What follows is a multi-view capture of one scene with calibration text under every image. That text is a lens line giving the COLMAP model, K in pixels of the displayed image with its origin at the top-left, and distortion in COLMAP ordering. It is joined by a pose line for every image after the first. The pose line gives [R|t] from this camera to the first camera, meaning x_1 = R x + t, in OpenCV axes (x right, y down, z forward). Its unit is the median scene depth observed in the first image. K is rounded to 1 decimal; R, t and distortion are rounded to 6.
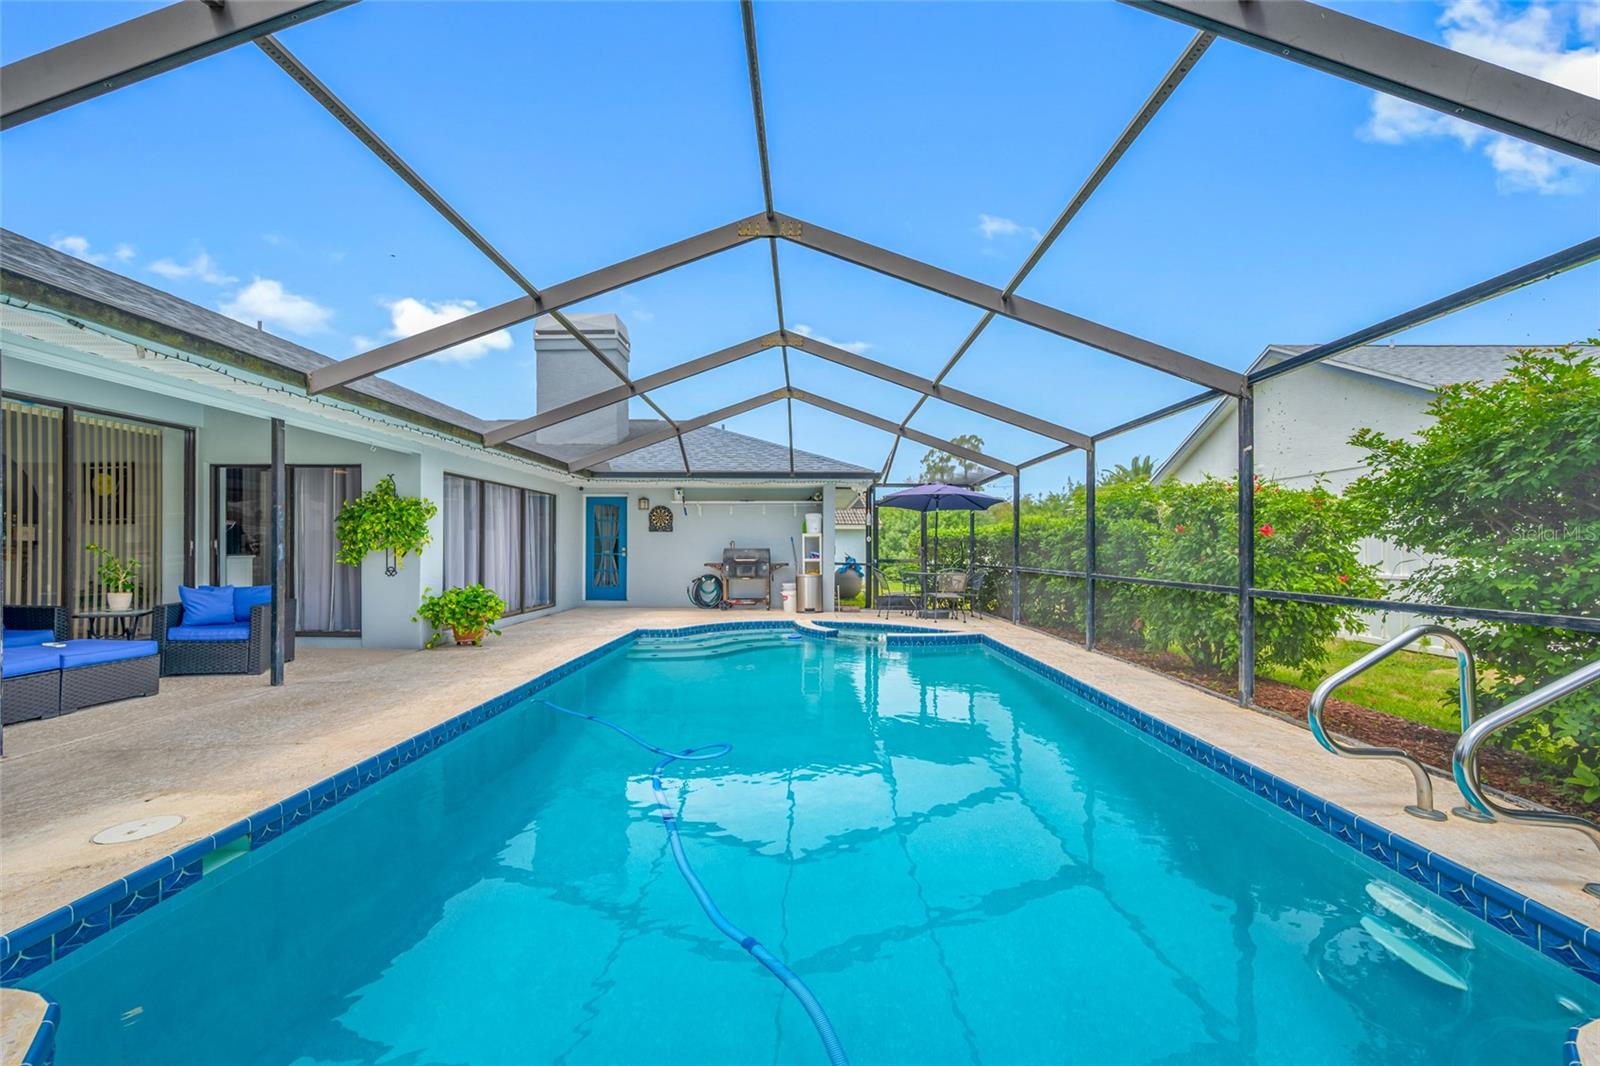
lens RADIAL K [[633.1, 0, 800.6], [0, 633.1, 550.2], [0, 0, 1]] dist [-0.003594, -0.001184]
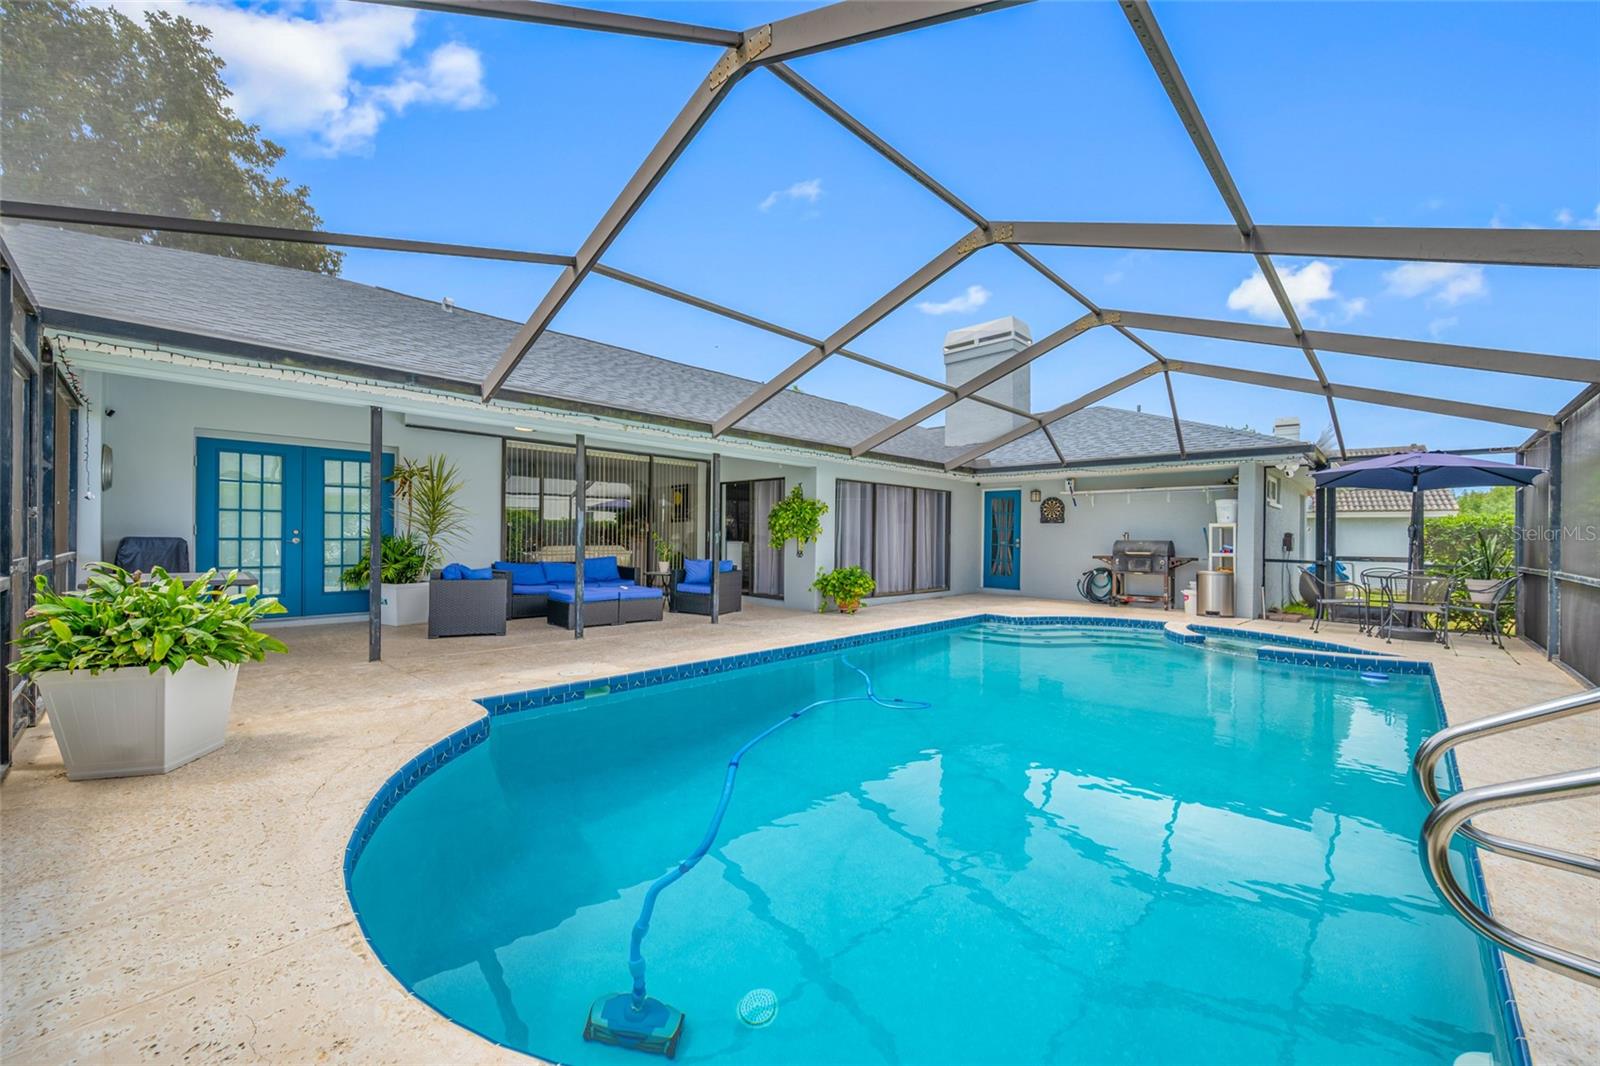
lens RADIAL K [[633.1, 0, 803.6], [0, 633.1, 539.5], [0, 0, 1]] dist [-0.003594, -0.001184]
pose [[0.728302, 0.007680, -0.685214, 0.223406], [-0.011821, 0.999929, -0.001357, 0.003131], [0.685155, 0.009088, 0.728341, 0.005620]]
